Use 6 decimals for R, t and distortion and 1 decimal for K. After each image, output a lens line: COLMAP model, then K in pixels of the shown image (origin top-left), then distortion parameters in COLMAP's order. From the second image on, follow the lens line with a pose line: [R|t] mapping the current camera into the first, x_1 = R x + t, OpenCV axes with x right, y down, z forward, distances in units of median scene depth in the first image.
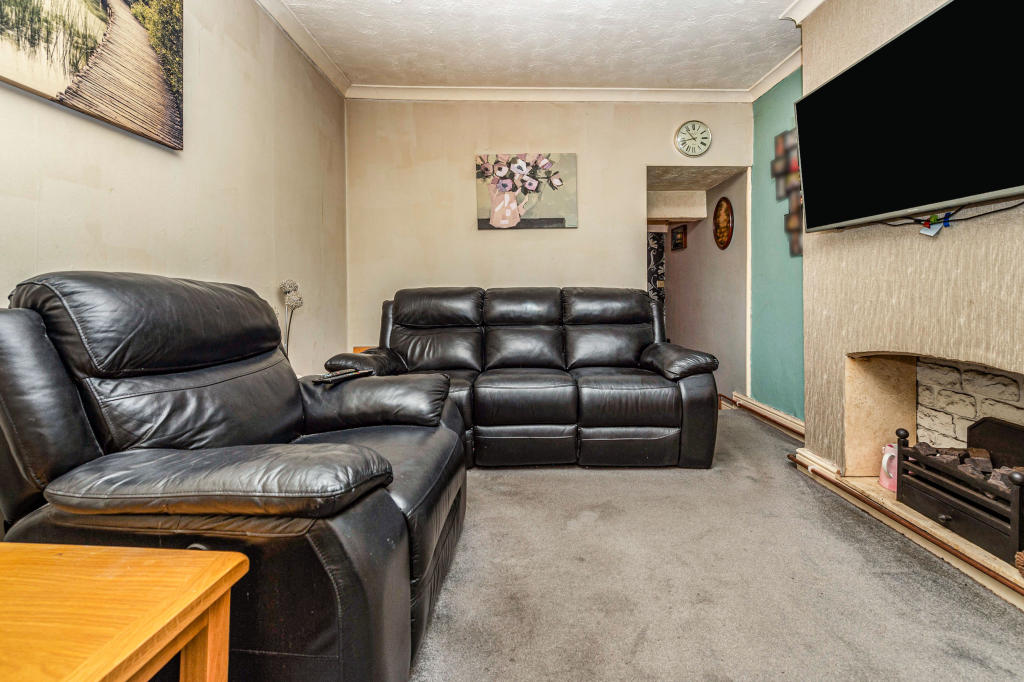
lens RADIAL K [[415.5, 0, 537.7], [0, 415.5, 301.5], [0, 0, 1]] dist [0.005203, -0.002895]
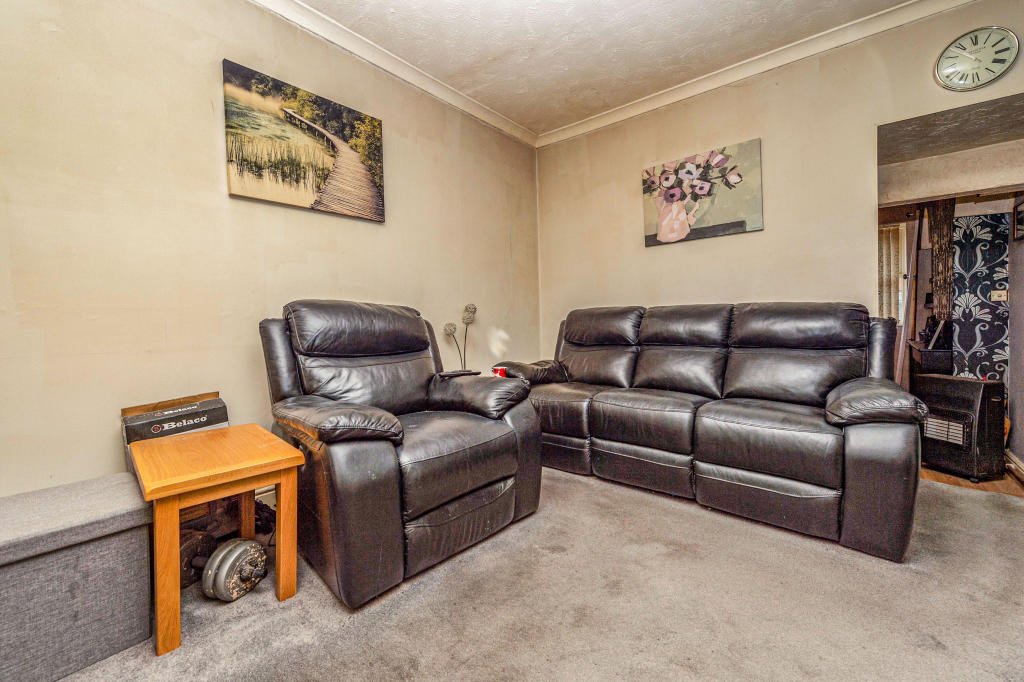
lens RADIAL K [[415.5, 0, 514.8], [0, 415.5, 339.0], [0, 0, 1]] dist [0.005203, -0.002895]
pose [[0.756504, 0.023291, -0.653574, 0.474930], [-0.004276, 0.999520, 0.030671, 0.024666], [0.653975, -0.020408, 0.756241, 0.106951]]
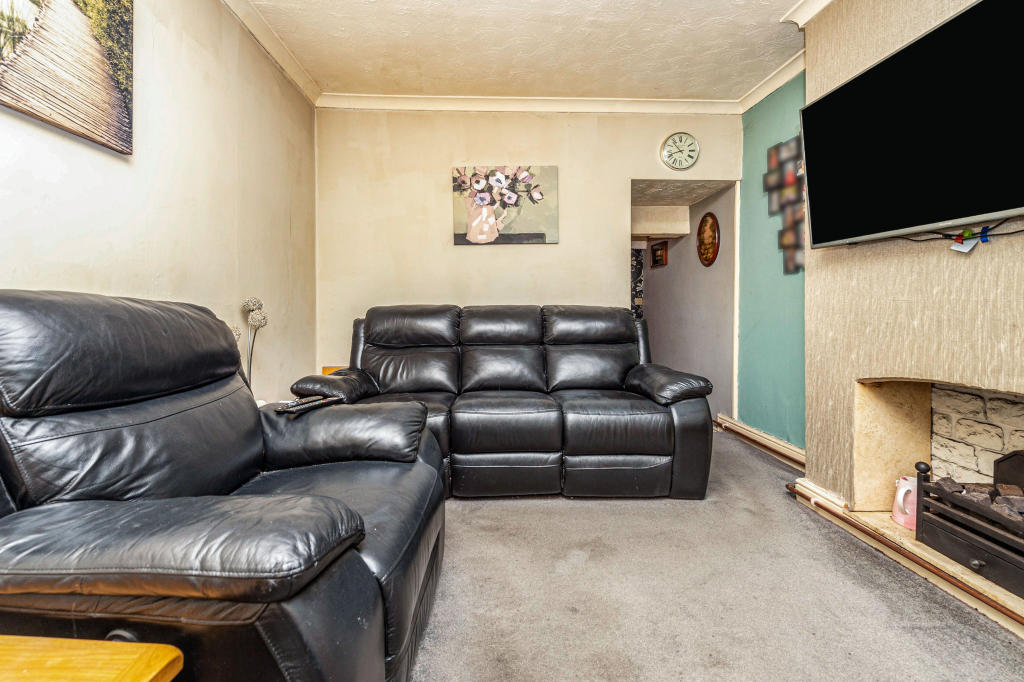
lens RADIAL K [[415.5, 0, 516.5], [0, 415.5, 312.9], [0, 0, 1]] dist [0.005203, -0.002895]
pose [[0.999866, 0.001459, 0.016330, -0.029157], [-0.001266, 0.999929, -0.011842, -0.009679], [-0.016346, 0.011820, 0.999797, 0.077221]]
